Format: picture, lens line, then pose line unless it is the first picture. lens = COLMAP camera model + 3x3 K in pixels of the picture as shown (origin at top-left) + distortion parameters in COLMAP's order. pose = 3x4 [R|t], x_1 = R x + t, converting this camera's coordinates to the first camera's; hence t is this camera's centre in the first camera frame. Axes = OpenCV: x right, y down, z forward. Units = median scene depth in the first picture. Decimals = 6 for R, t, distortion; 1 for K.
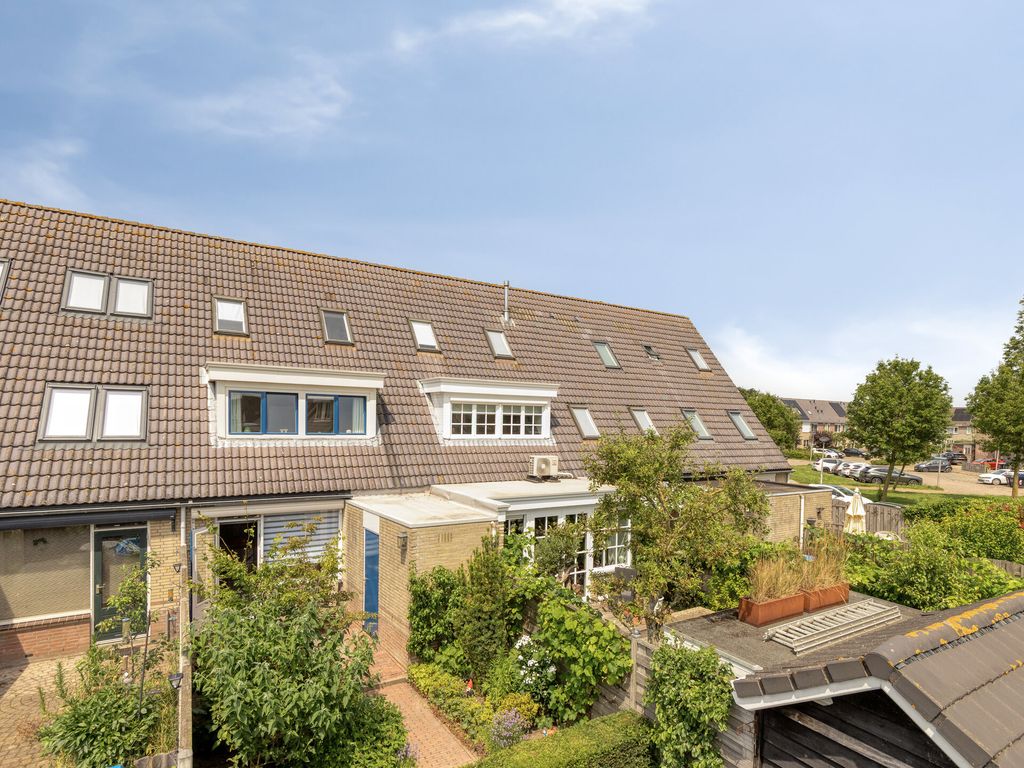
lens RADIAL K [[594.2, 0, 536.1], [0, 594.2, 386.0], [0, 0, 1]] dist [0.013315, -0.001408]
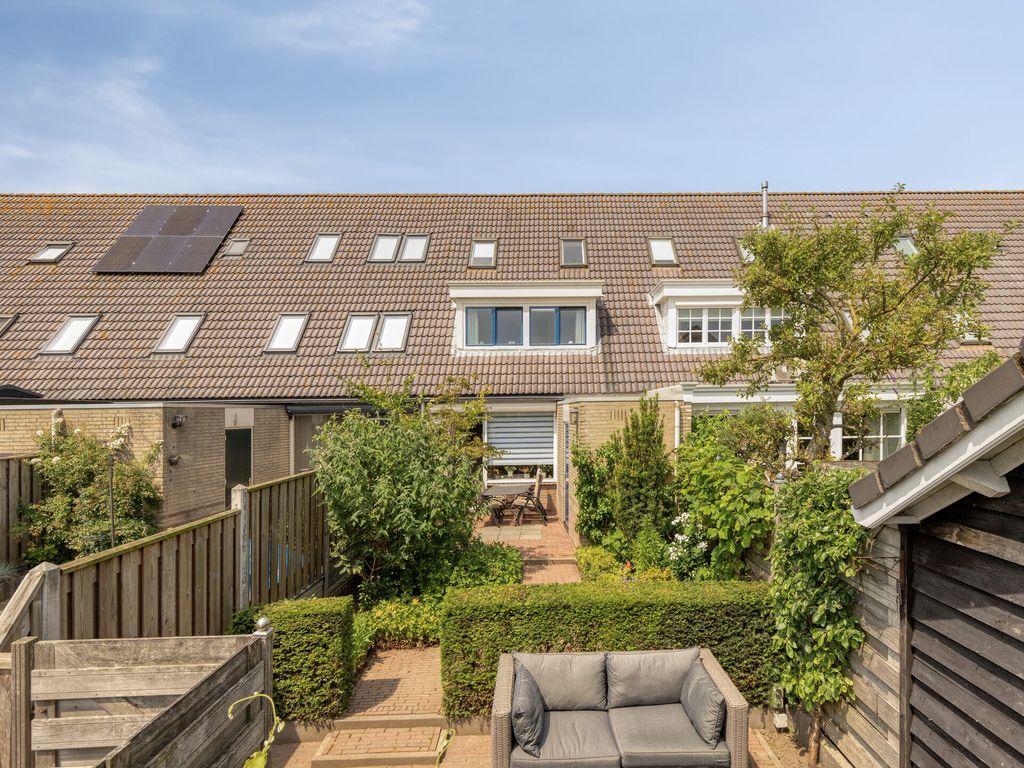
lens RADIAL K [[594.2, 0, 536.1], [0, 594.2, 386.0], [0, 0, 1]] dist [0.013315, -0.001408]
pose [[0.842049, -0.038516, -0.538023, 0.173567], [0.031634, 0.999257, -0.022026, 0.175213], [0.538472, 0.001527, 0.842642, 0.139370]]
